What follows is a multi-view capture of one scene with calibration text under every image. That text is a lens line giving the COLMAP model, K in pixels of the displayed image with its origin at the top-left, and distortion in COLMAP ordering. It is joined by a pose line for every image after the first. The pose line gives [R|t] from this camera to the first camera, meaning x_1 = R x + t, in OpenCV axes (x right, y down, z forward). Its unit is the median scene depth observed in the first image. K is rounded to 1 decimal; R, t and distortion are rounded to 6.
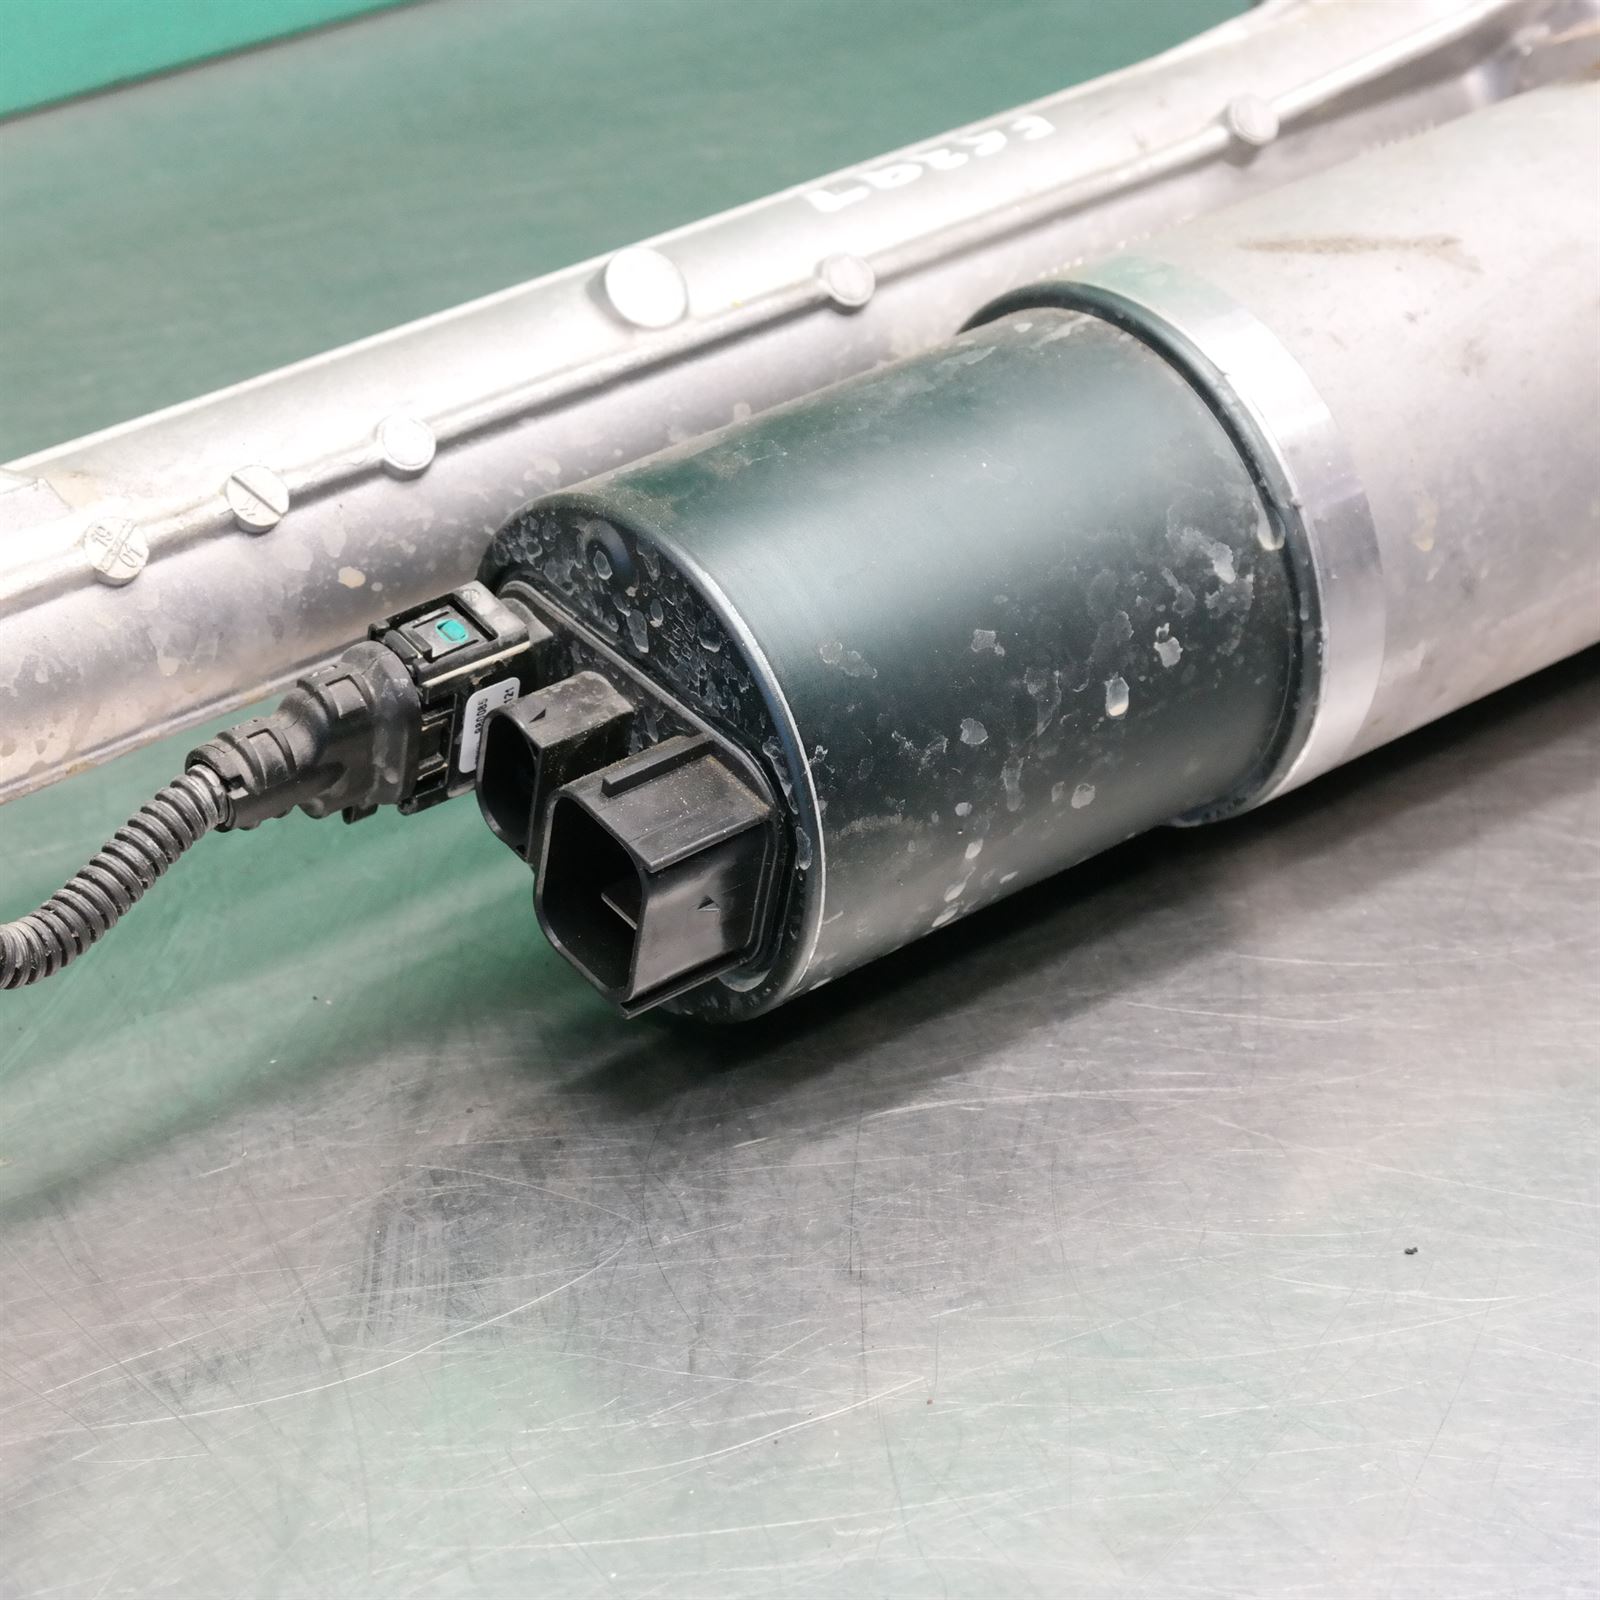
lens RADIAL K [[4570.0, 0, 801.6], [0, 4570.0, 802.1], [0, 0, 1]] dist [0.148439, 0.000000]
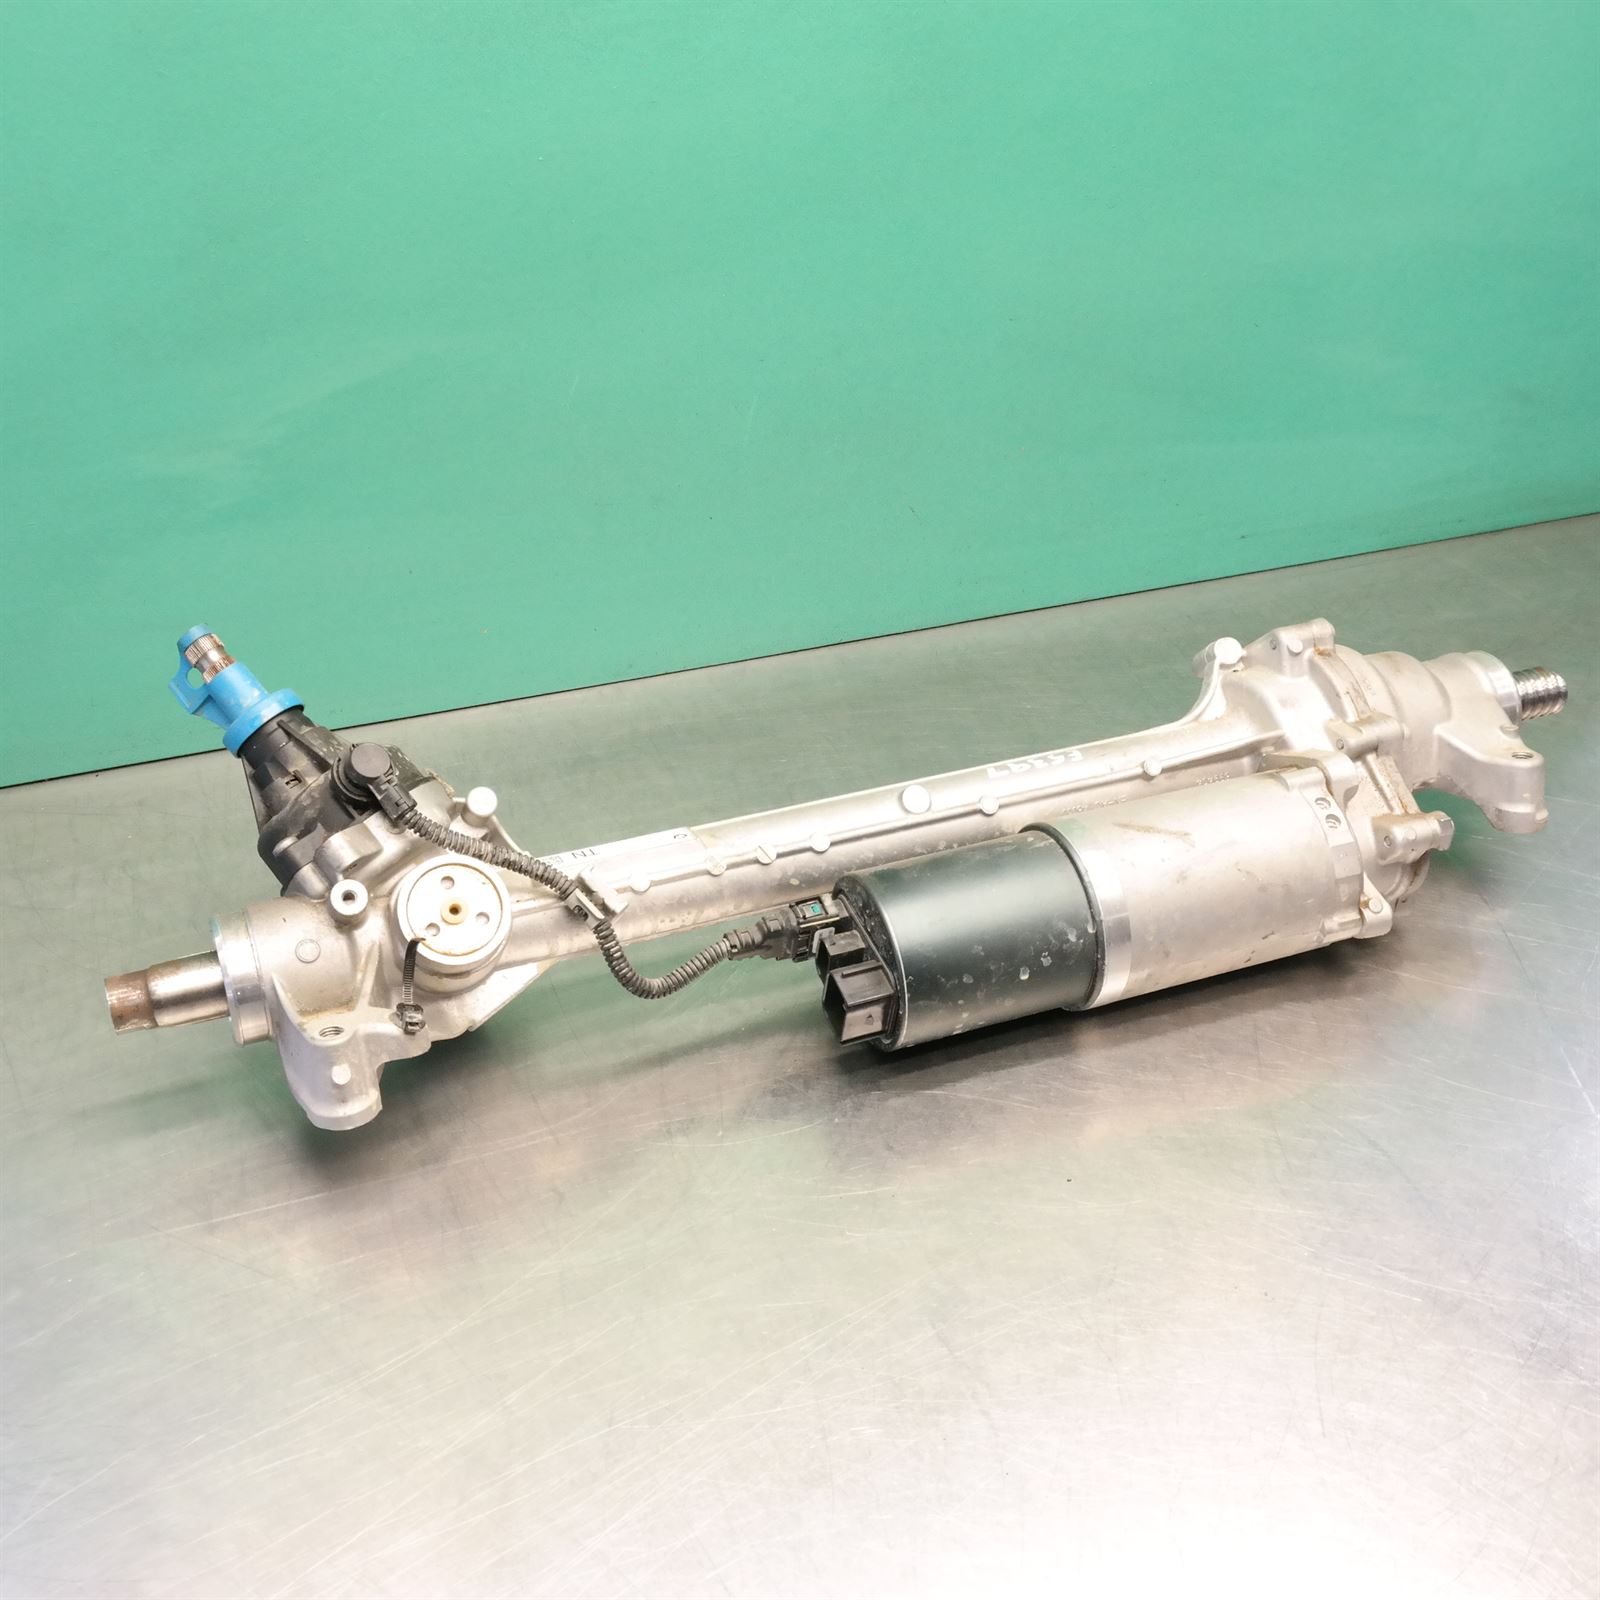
lens RADIAL K [[1887.2, 0, 796.7], [0, 1887.2, 800.0], [0, 0, 1]] dist [-0.012587, 0.000000]
pose [[0.950315, 0.184511, -0.250714, 0.214915], [-0.178989, 0.982828, 0.044857, -0.162622], [0.254686, 0.002247, 0.967021, -0.234672]]
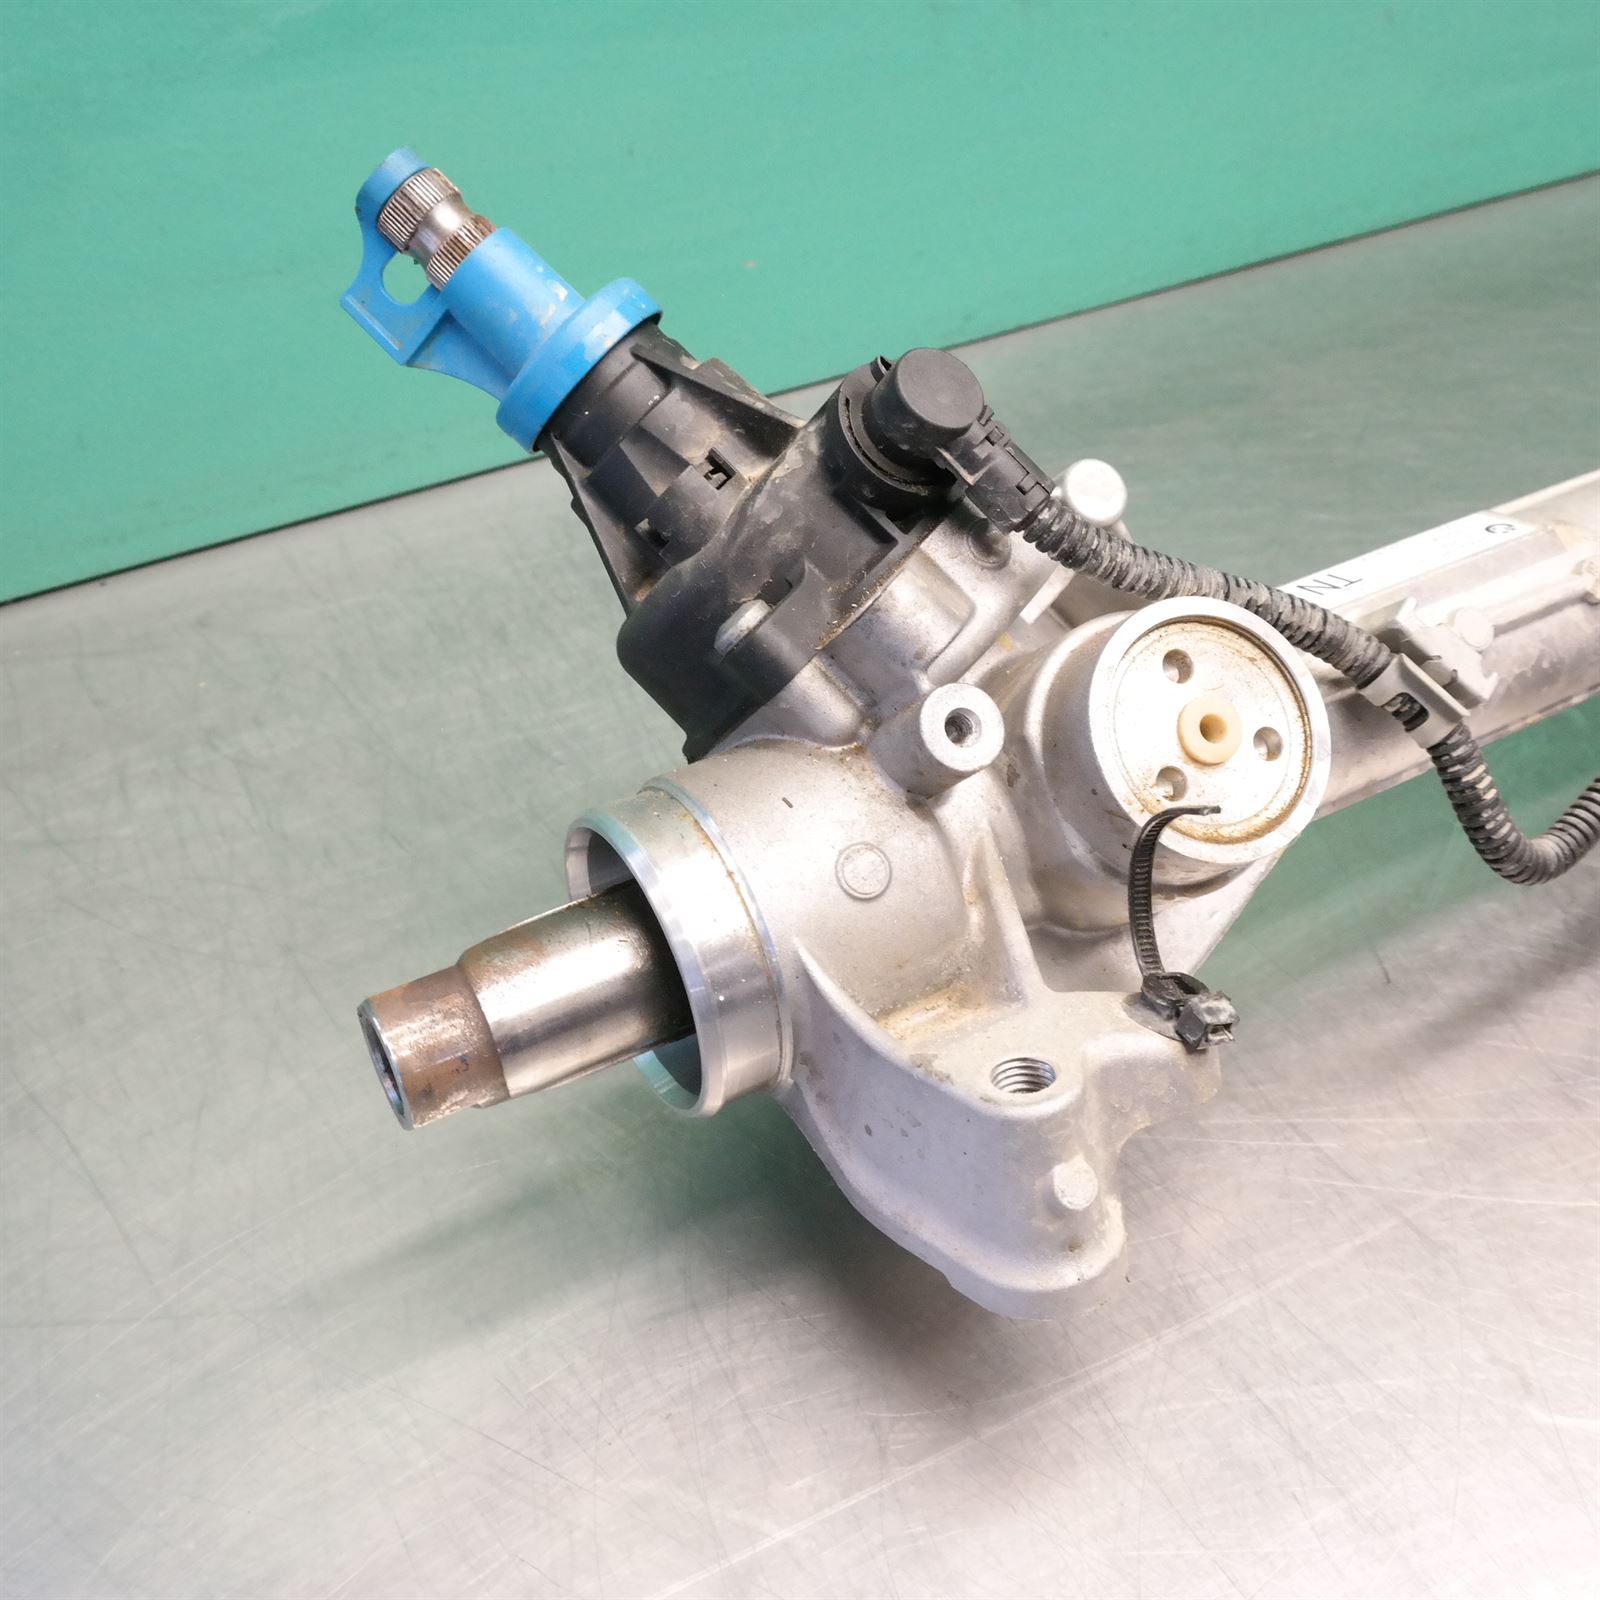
lens RADIAL K [[1887.2, 0, 786.0], [0, 1887.2, 805.6], [0, 0, 1]] dist [-0.012587, 0.000000]
pose [[0.981905, 0.096534, -0.162924, -0.291839], [-0.076233, 0.989024, 0.126570, -0.038833], [0.173354, -0.111859, 0.978486, 0.353580]]
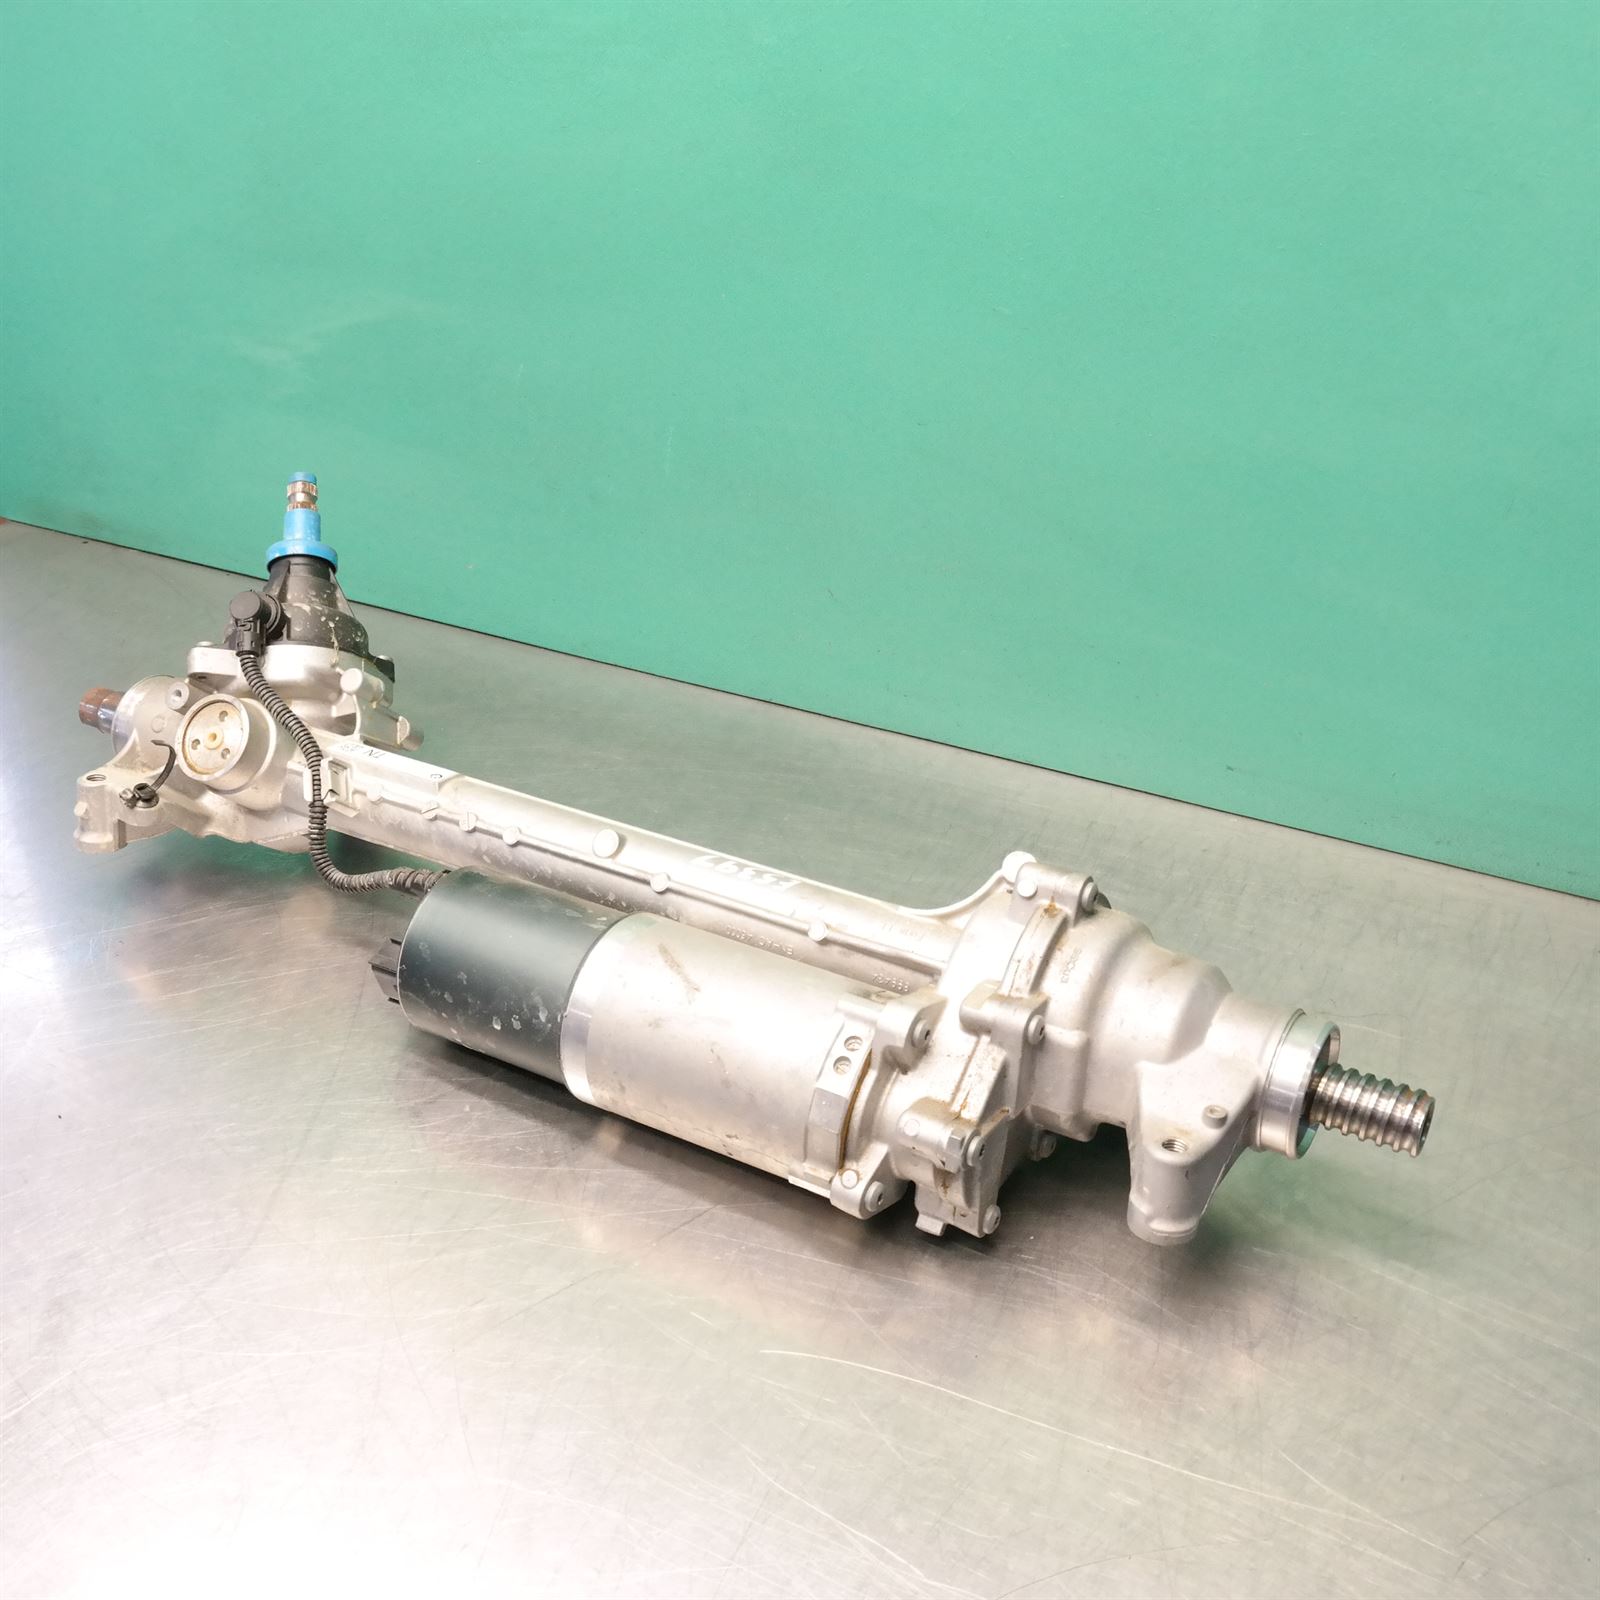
lens RADIAL K [[1887.2, 0, 802.6], [0, 1887.2, 802.3], [0, 0, 1]] dist [-0.012587, 0.000000]
pose [[0.338311, 0.519162, -0.784867, 1.039788], [-0.448971, 0.822048, 0.350231, -0.670431], [0.827025, 0.233896, 0.511197, 0.488051]]
